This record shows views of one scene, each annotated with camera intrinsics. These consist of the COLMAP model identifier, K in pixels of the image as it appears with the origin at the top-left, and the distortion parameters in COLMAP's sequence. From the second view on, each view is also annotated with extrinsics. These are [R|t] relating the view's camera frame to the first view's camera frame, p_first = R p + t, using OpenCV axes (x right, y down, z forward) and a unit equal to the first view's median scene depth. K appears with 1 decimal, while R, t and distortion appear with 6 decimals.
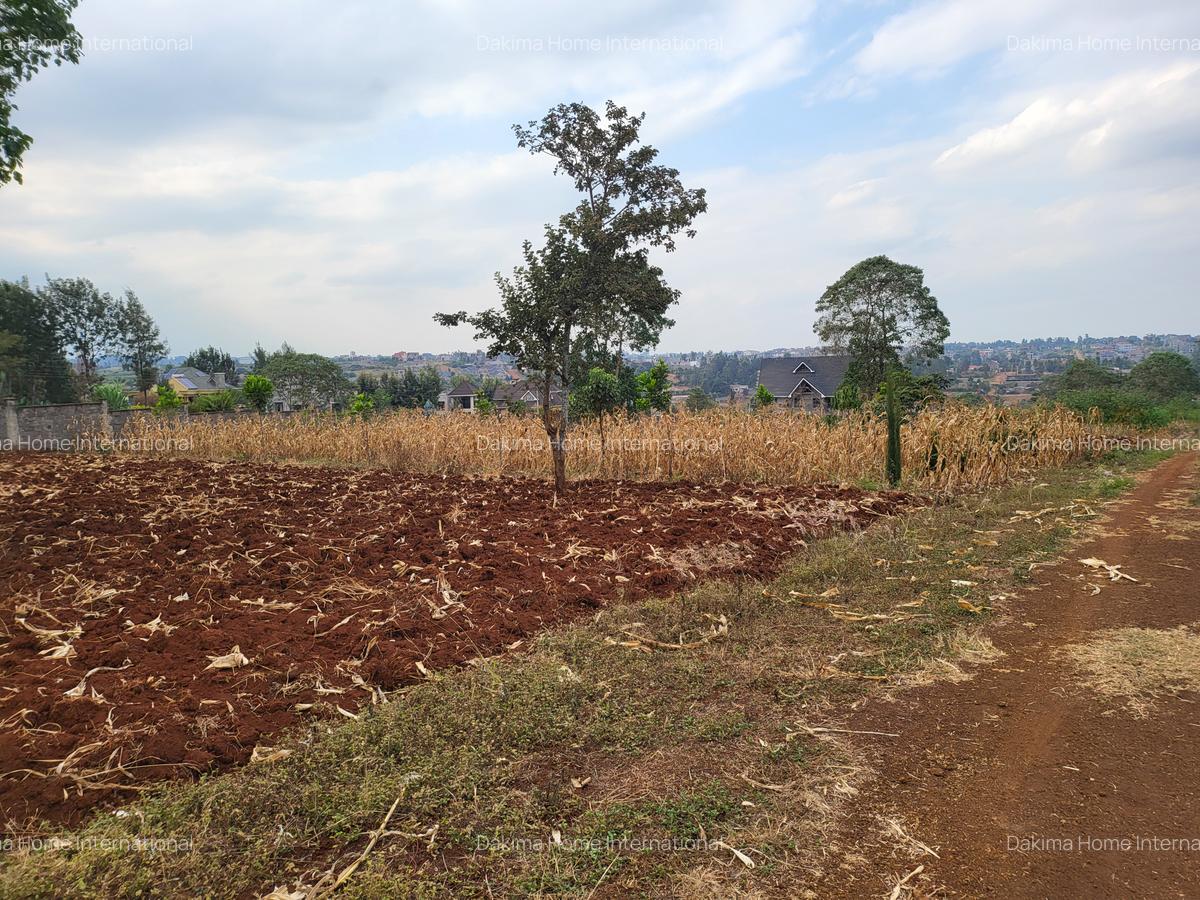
lens RADIAL K [[807.7, 0, 603.3], [0, 807.7, 454.5], [0, 0, 1]] dist [0.007865, -0.013919]
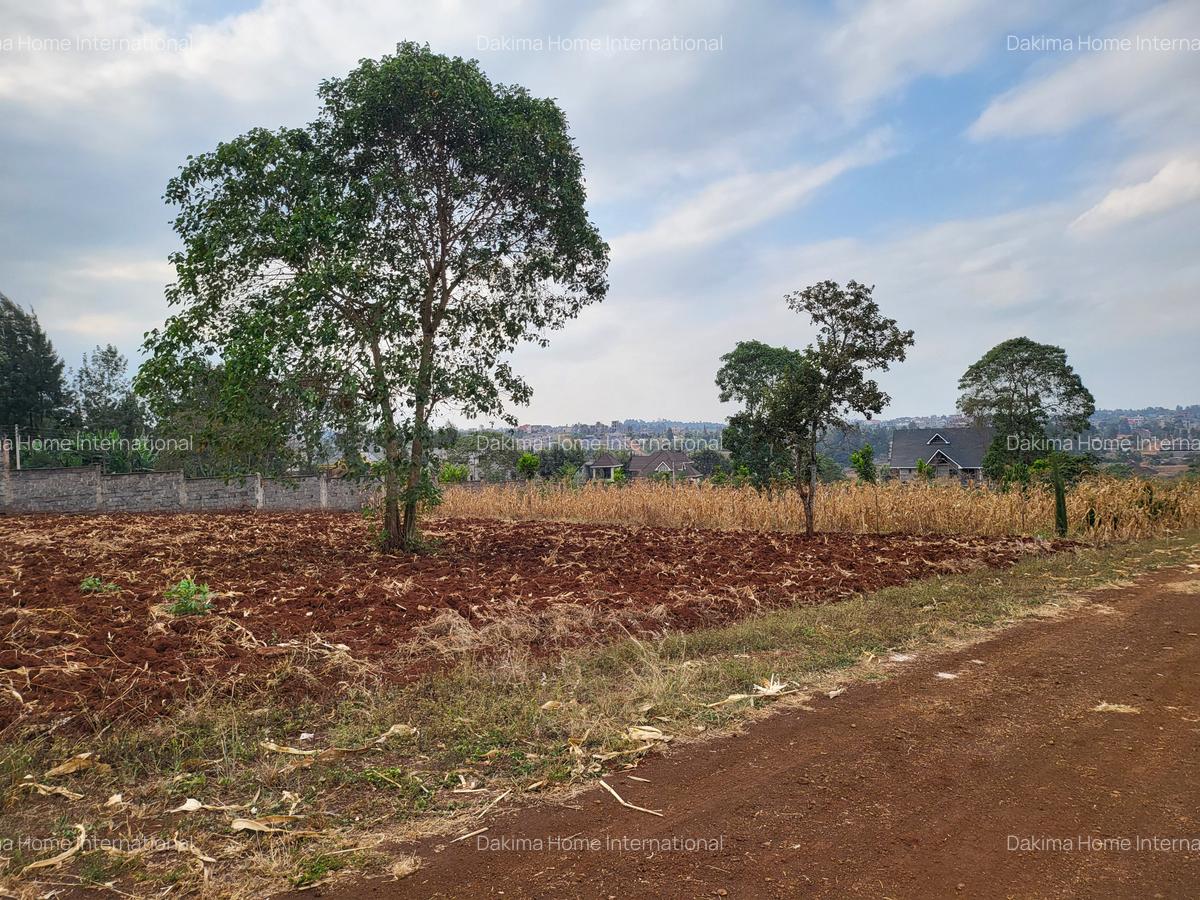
lens RADIAL K [[807.7, 0, 594.7], [0, 807.7, 447.0], [0, 0, 1]] dist [0.007865, -0.013919]
pose [[0.988608, -0.004033, -0.150461, -0.055438], [-0.010410, 0.995415, -0.095080, 0.006270], [0.150155, 0.095564, 0.984033, -0.123800]]
